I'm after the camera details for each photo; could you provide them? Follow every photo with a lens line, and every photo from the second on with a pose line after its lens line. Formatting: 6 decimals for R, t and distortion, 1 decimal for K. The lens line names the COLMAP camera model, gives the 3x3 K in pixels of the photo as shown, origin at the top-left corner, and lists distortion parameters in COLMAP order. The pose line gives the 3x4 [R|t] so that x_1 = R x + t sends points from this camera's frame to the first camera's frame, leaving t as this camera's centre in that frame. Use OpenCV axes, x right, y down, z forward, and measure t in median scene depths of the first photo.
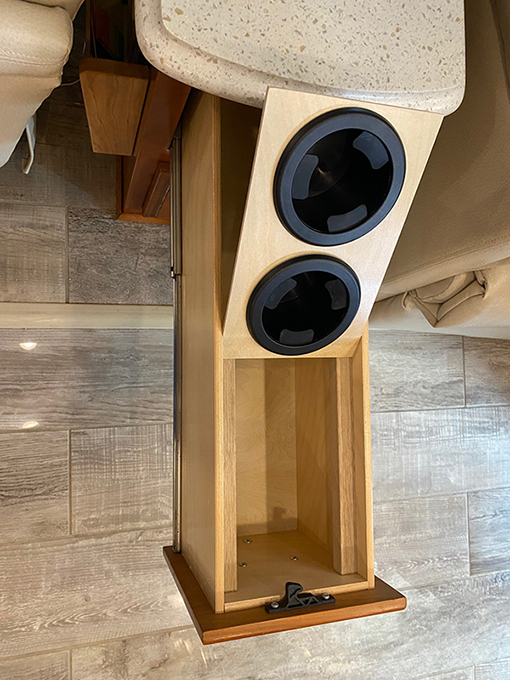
lens RADIAL K [[522.4, 0, 252.7], [0, 522.4, 337.8], [0, 0, 1]] dist [-0.008384, 0.007863]
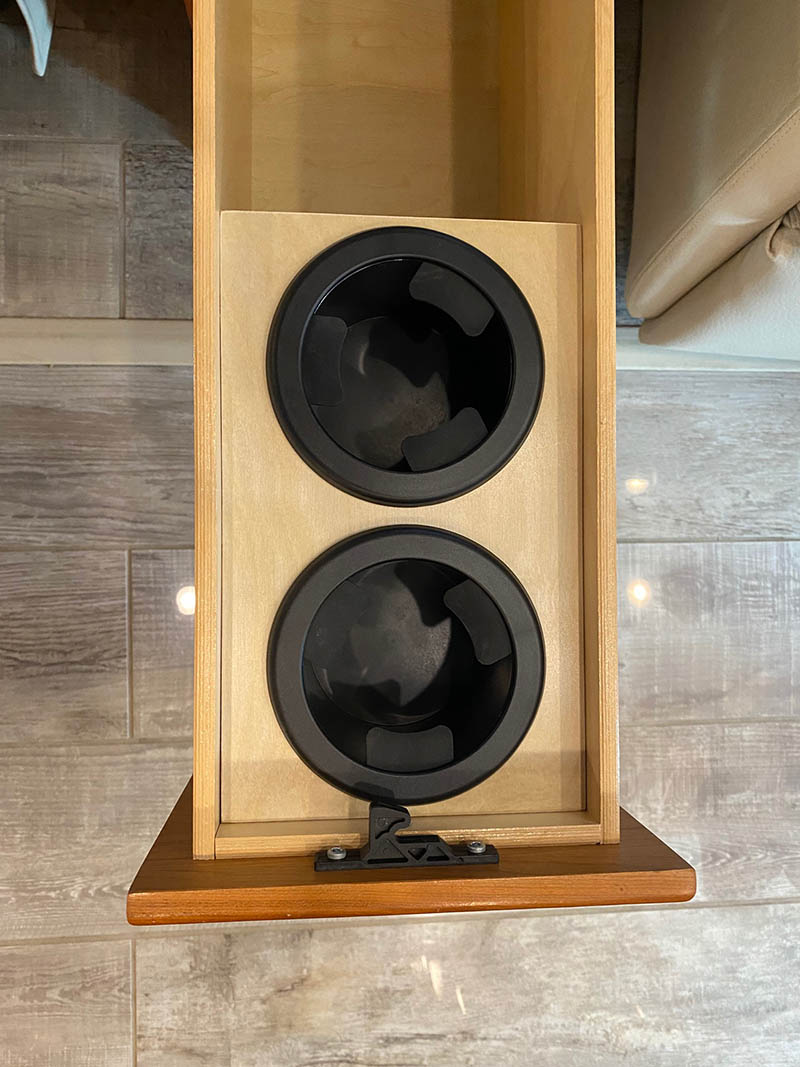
lens RADIAL K [[819.7, 0, 402.0], [0, 819.7, 539.6], [0, 0, 1]] dist [-0.008384, 0.007863]
pose [[0.975895, 0.005027, -0.218182, 0.119996], [0.003803, 0.999191, 0.040033, 0.132256], [0.218206, -0.039898, 0.975087, 0.219206]]
